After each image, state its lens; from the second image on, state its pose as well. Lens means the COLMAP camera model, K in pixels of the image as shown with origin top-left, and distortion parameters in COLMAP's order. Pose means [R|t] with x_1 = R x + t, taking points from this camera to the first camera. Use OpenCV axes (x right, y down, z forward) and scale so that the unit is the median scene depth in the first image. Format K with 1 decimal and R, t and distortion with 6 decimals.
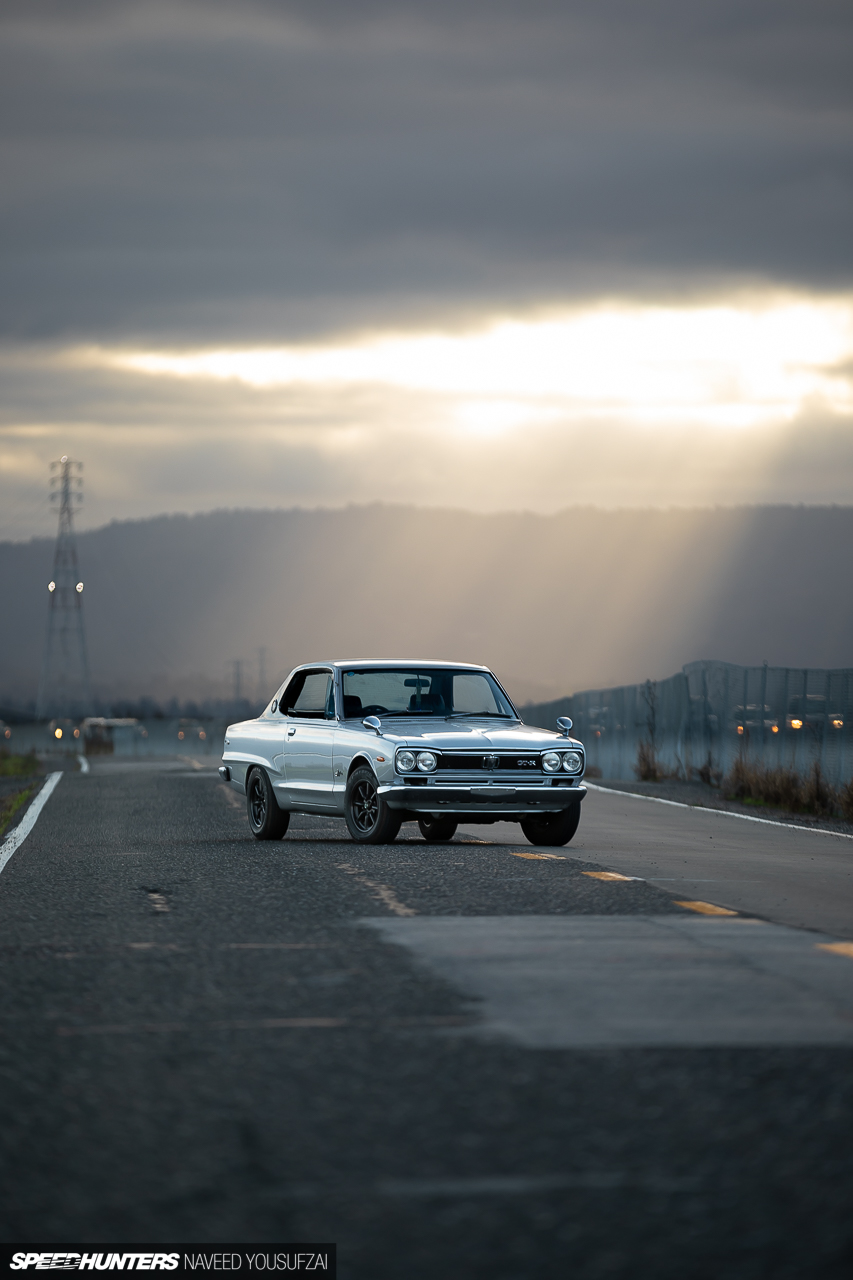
lens RADIAL K [[7450.9, 0, 426.5], [0, 7450.9, 640.0], [0, 0, 1]] dist [-0.053672, 0.500061]
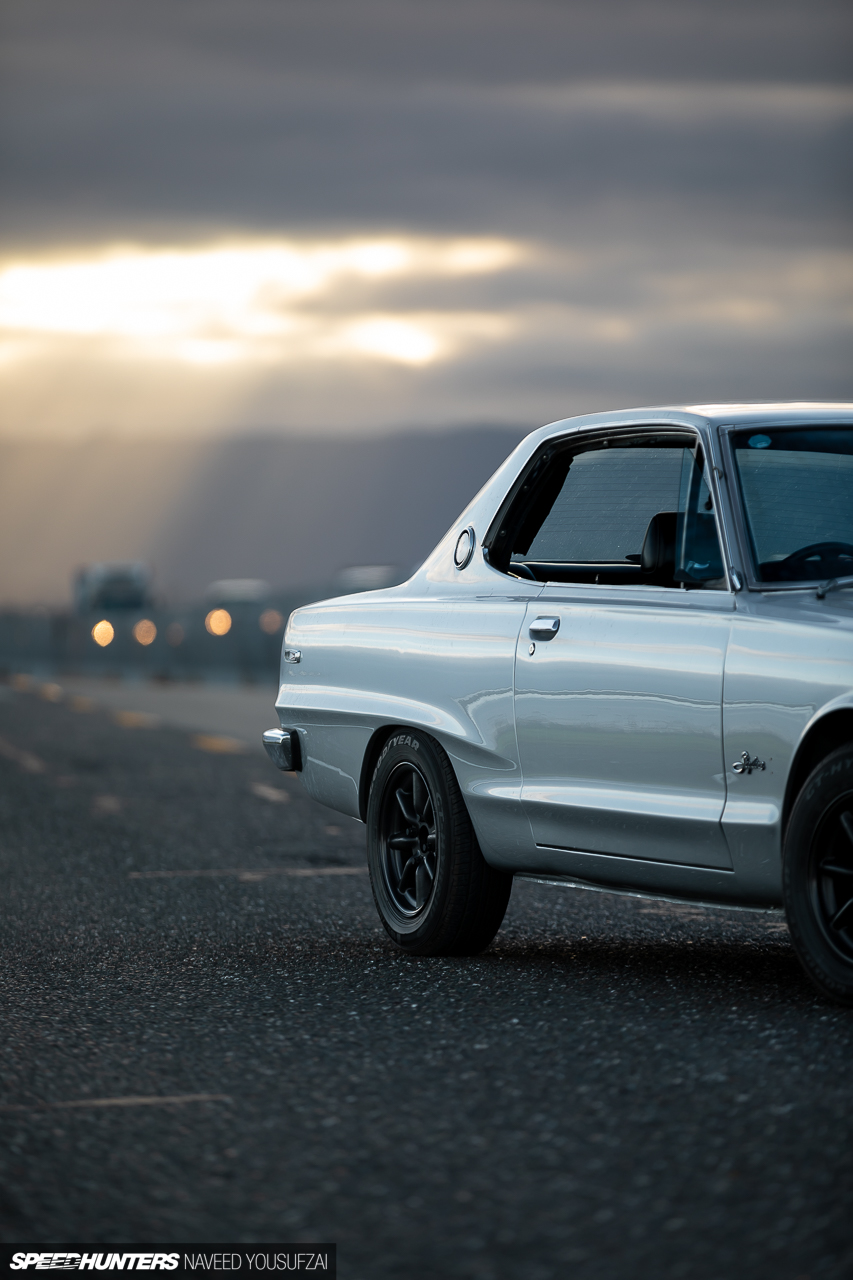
lens RADIAL K [[7450.9, 0, 426.5], [0, 7450.9, 640.0], [0, 0, 1]] dist [-0.053672, 0.500061]
pose [[0.997959, 0.004842, 0.063674, -0.042915], [-0.005751, 0.999884, 0.014102, 0.008366], [-0.063598, -0.014439, 0.997871, 0.676140]]
